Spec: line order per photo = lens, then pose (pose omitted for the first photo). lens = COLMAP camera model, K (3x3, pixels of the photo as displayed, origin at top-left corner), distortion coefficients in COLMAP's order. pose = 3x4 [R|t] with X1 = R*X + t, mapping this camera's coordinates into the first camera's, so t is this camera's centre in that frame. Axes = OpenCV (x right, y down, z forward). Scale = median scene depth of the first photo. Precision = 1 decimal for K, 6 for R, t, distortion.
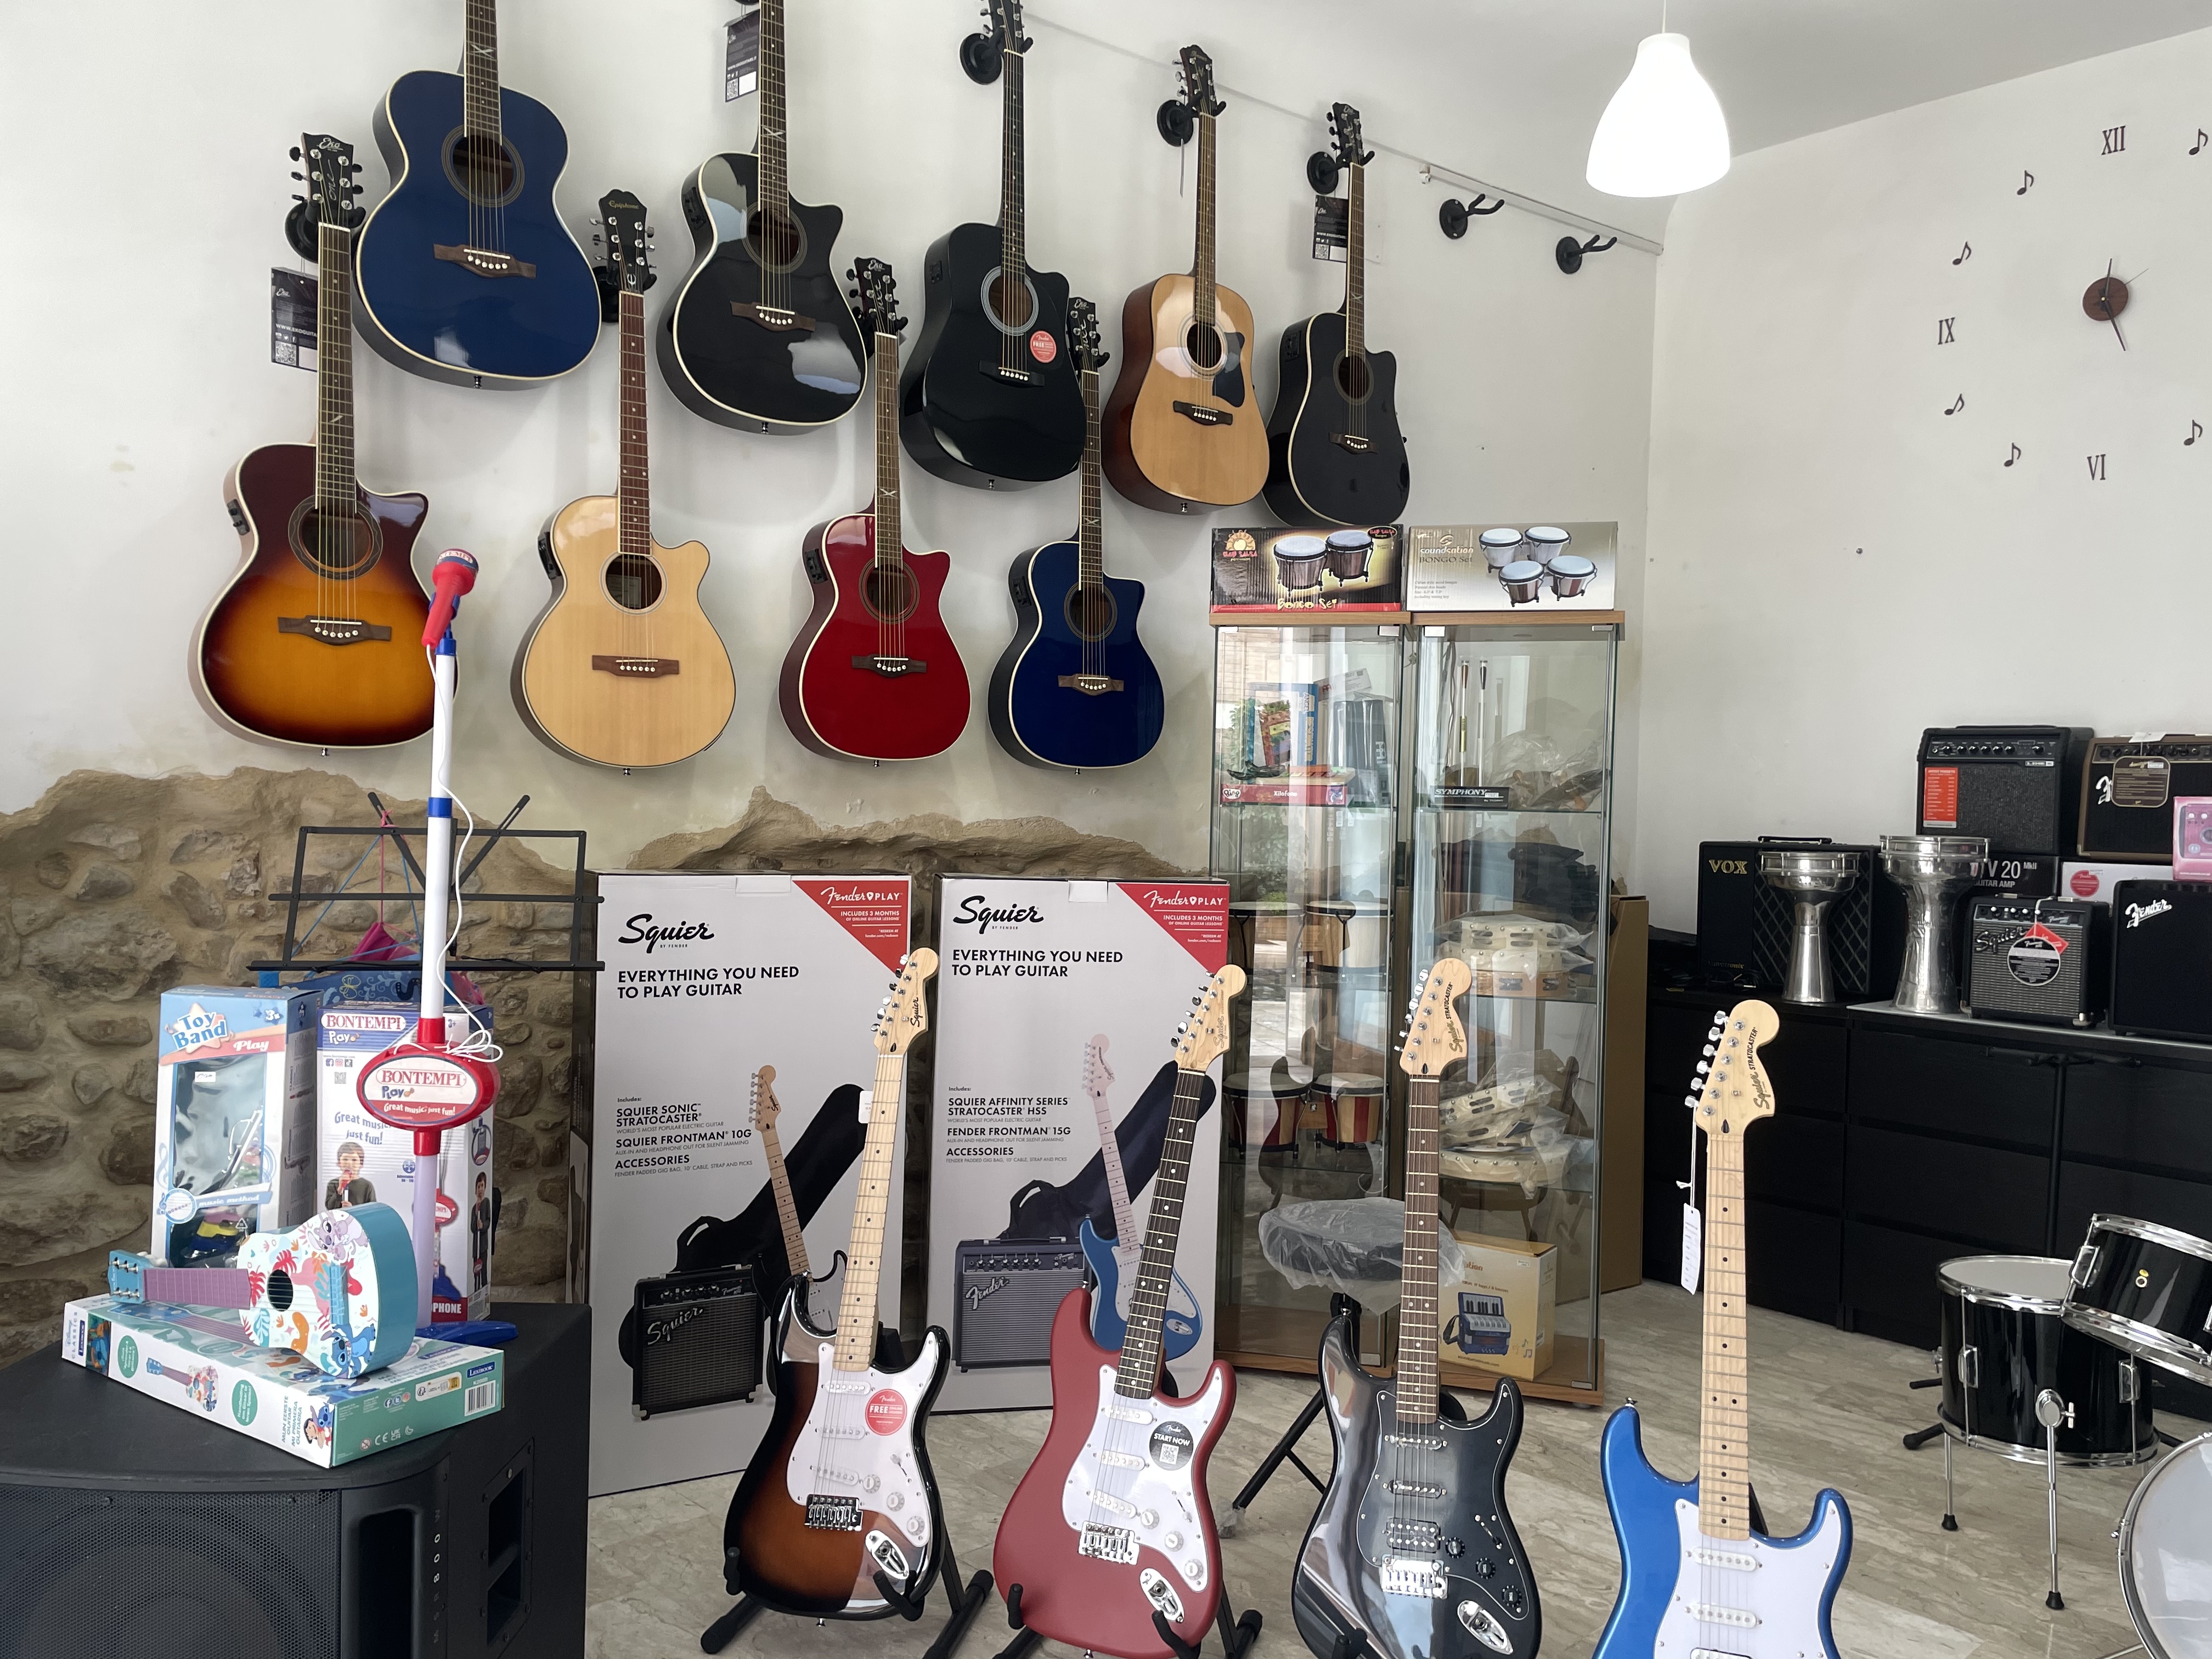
lens RADIAL K [[1686.1, 0, 1112.4], [0, 1686.1, 825.5], [0, 0, 1]] dist [0.069184, -0.083373]
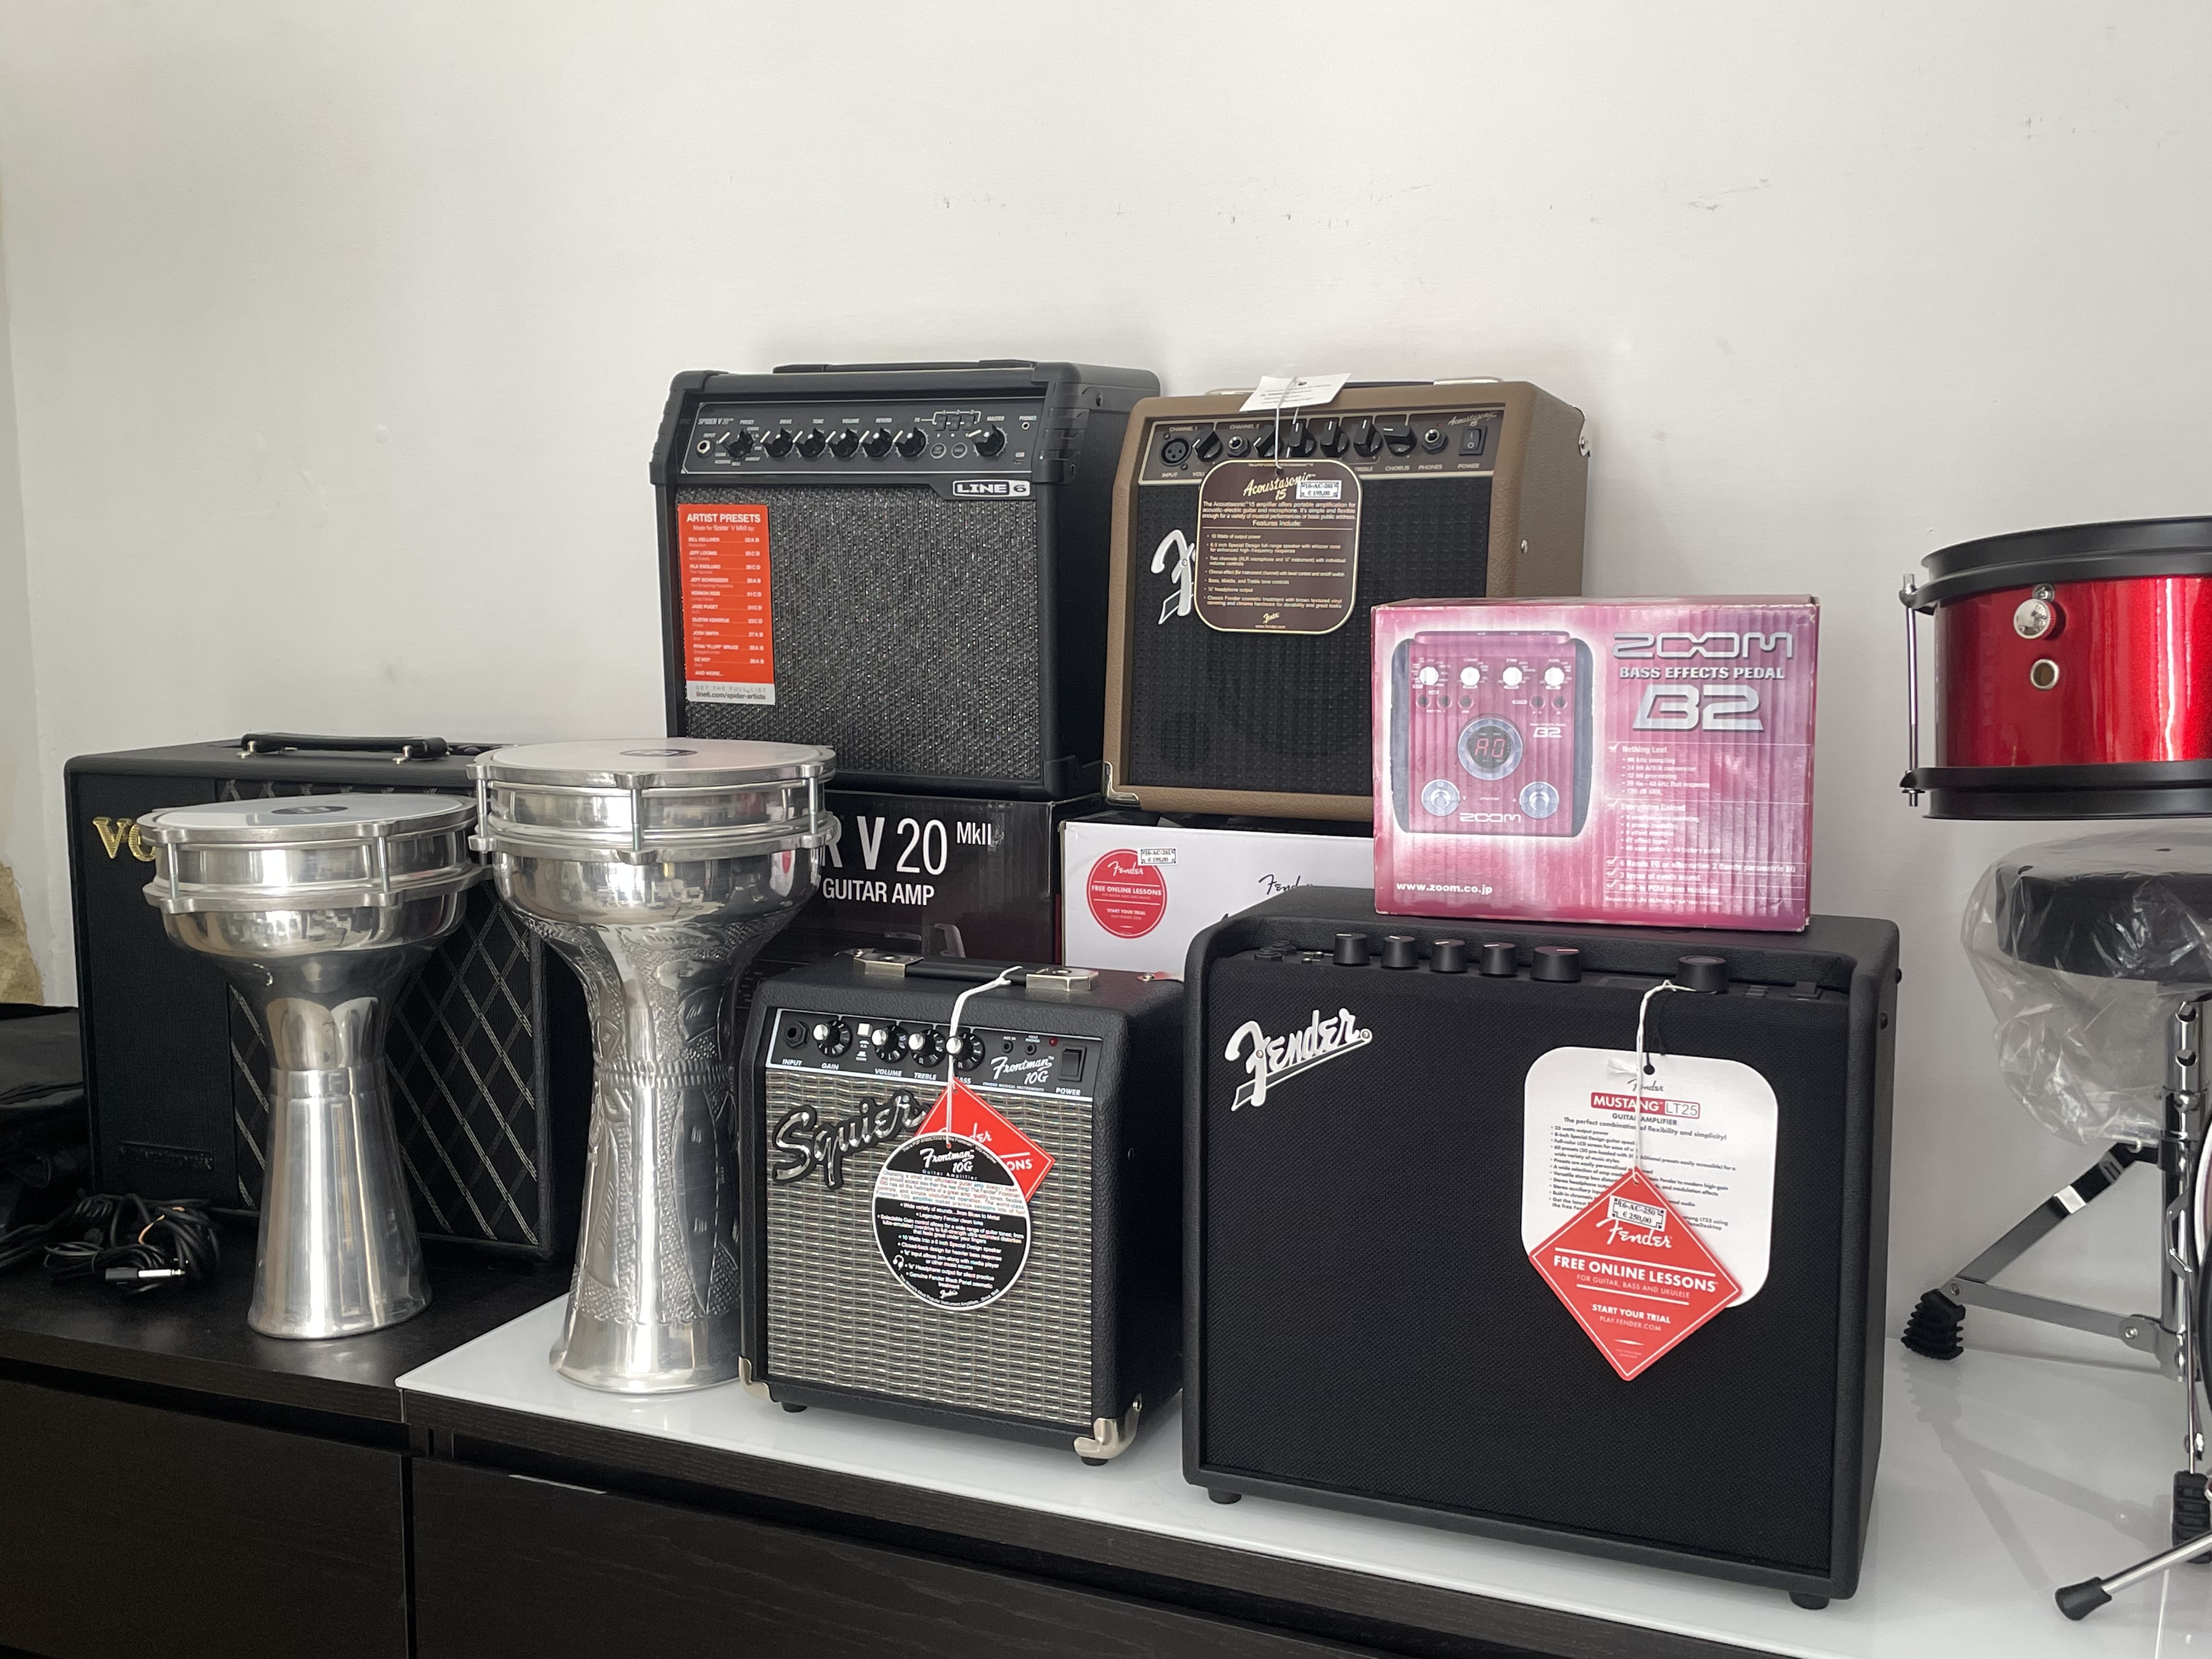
lens RADIAL K [[2186.4, 0, 1101.0], [0, 2186.4, 829.5], [0, 0, 1]] dist [-0.023202, 0.000000]
pose [[0.912174, -0.085135, 0.400861, 0.477628], [0.034353, 0.990625, 0.132218, -0.032033], [-0.408360, -0.106835, 0.906548, 0.760362]]
